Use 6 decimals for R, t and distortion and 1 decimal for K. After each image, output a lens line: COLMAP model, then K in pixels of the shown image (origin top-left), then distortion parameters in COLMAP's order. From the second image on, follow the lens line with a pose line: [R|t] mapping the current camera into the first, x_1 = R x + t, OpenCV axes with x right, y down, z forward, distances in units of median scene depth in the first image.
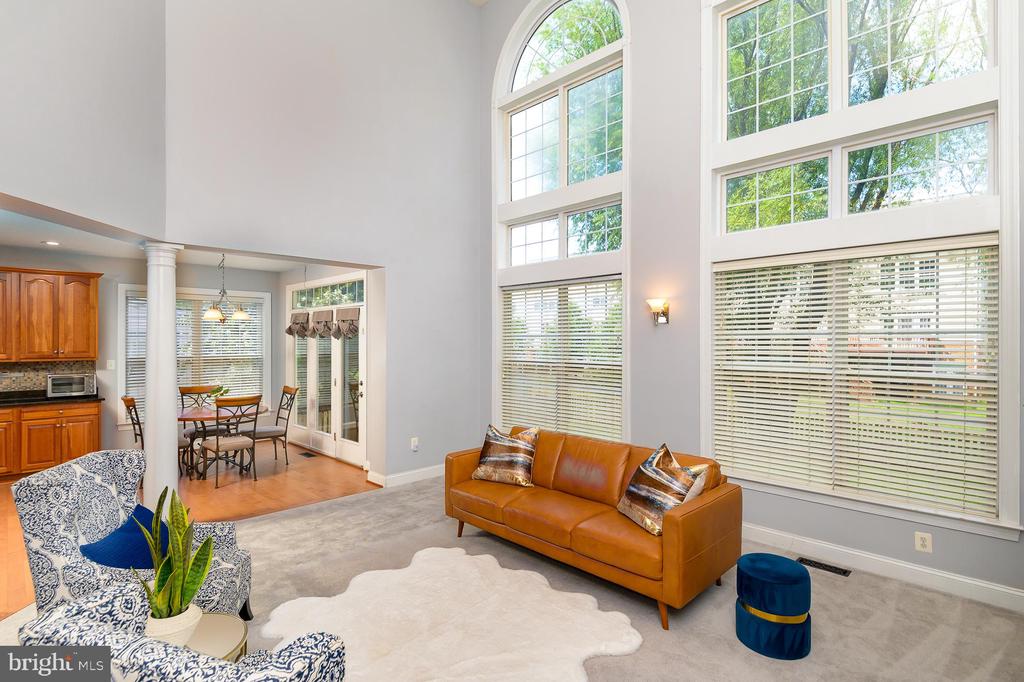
lens RADIAL K [[499.9, 0, 512.0], [0, 499.9, 341.0], [0, 0, 1]] dist [-0.002283, -0.000245]
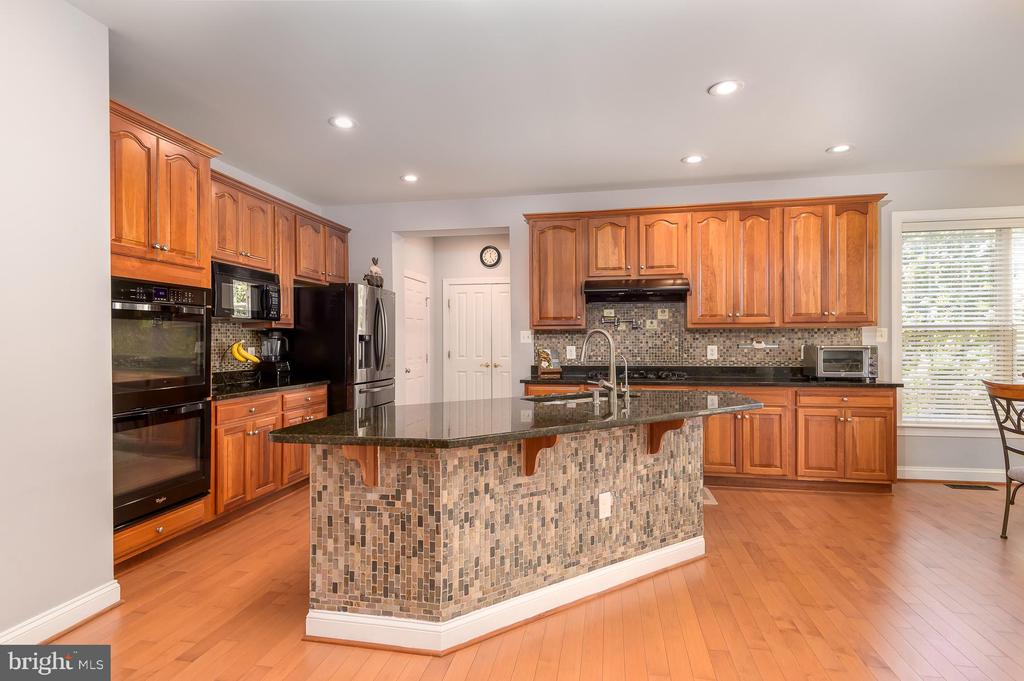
lens RADIAL K [[532.9, 0, 512.0], [0, 532.9, 340.5], [0, 0, 1]] dist [0.002714, -0.000129]
pose [[0.548346, -0.001571, -0.836250, -0.534293], [0.006888, 0.999973, 0.002638, 0.055994], [0.836223, -0.007206, 0.548342, 0.219012]]
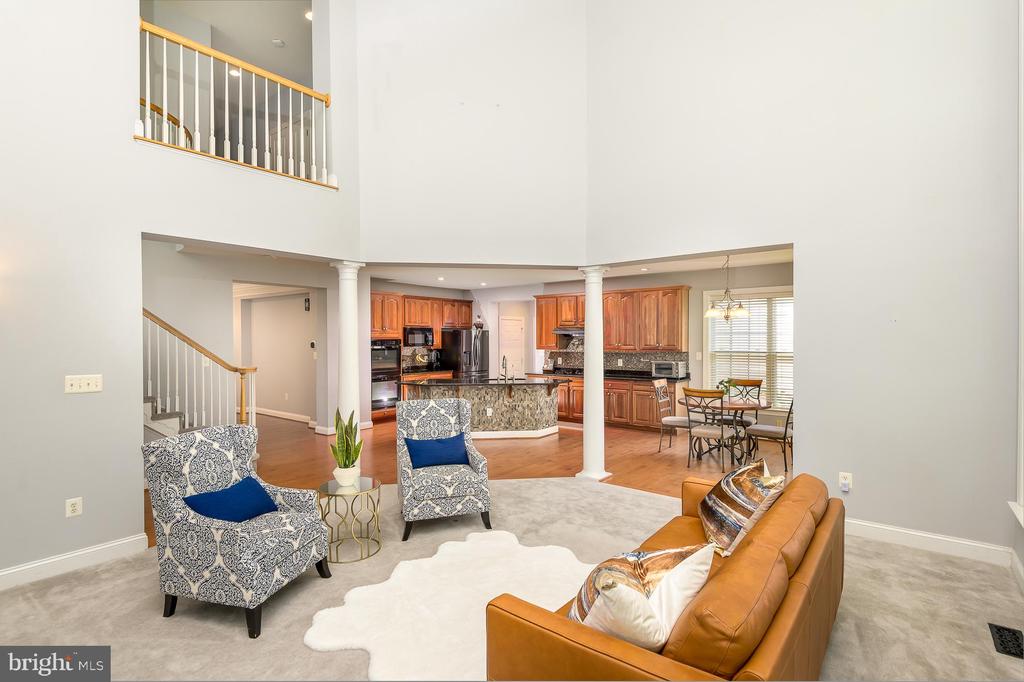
lens RADIAL K [[499.9, 0, 512.0], [0, 499.9, 341.0], [0, 0, 1]] dist [-0.002283, -0.000245]
pose [[0.113064, 0.007280, -0.993561, 0.449237], [0.004407, 0.999960, 0.007828, -0.002885], [0.993578, -0.005264, 0.113028, 0.434946]]
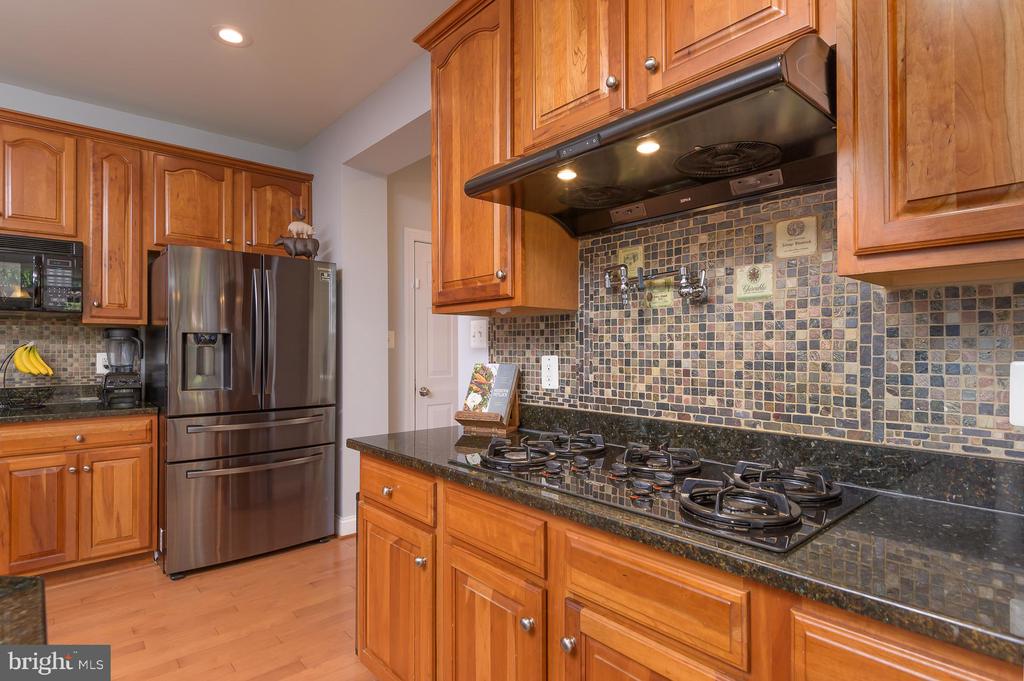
lens RADIAL K [[532.9, 0, 512.0], [0, 532.9, 340.5], [0, 0, 1]] dist [0.002714, -0.000129]
pose [[-0.071660, -0.015081, -0.997315, -0.884322], [0.004259, 0.999872, -0.015426, 0.063728], [0.997420, -0.005353, -0.071587, 0.789684]]
